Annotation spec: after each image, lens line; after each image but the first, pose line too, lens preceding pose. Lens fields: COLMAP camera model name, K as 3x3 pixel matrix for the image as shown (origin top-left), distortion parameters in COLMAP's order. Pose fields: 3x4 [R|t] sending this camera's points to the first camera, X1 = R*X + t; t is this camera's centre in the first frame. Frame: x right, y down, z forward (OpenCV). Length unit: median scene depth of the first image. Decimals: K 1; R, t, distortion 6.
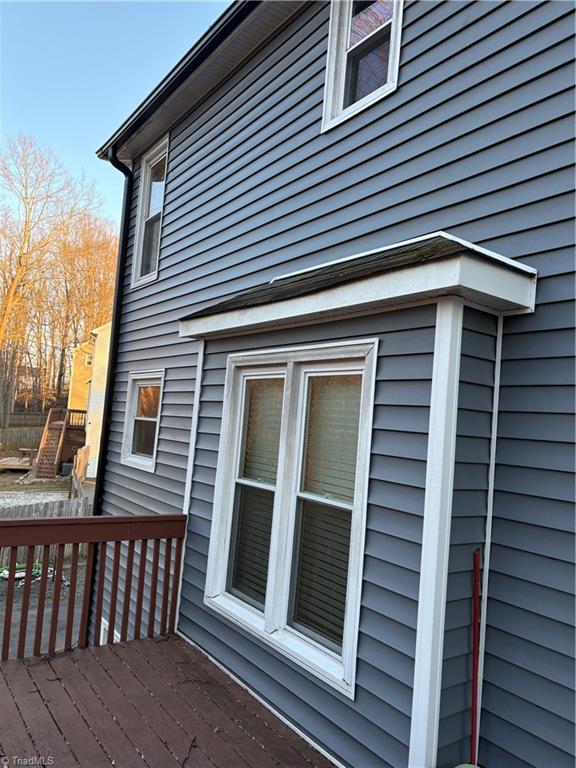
lens RADIAL K [[588.1, 0, 288.0], [0, 588.1, 384.0], [0, 0, 1]] dist [-0.003095, -0.004479]
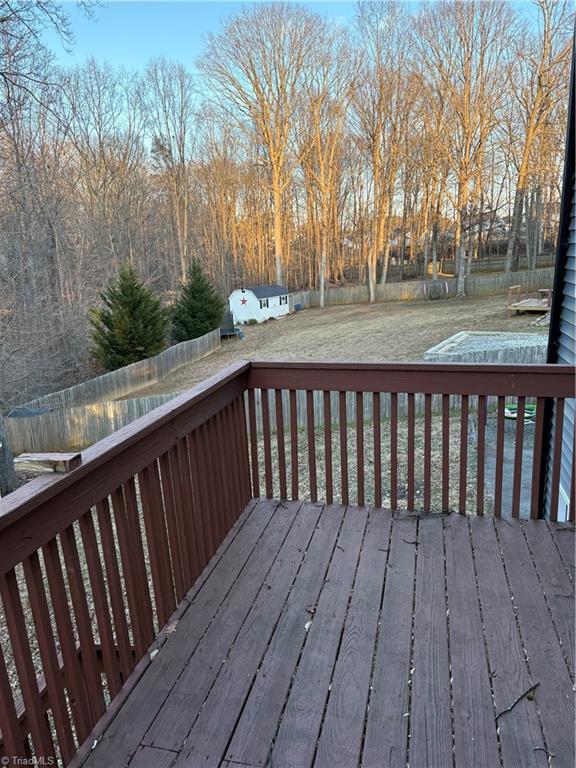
lens RADIAL K [[591.5, 0, 288.0], [0, 591.5, 384.0], [0, 0, 1]] dist [0.034875, 0.000699]
pose [[0.670497, 0.084802, -0.737049, 0.055299], [0.111973, 0.970500, 0.213524, 0.028513], [0.733413, -0.225697, 0.641222, 0.163711]]
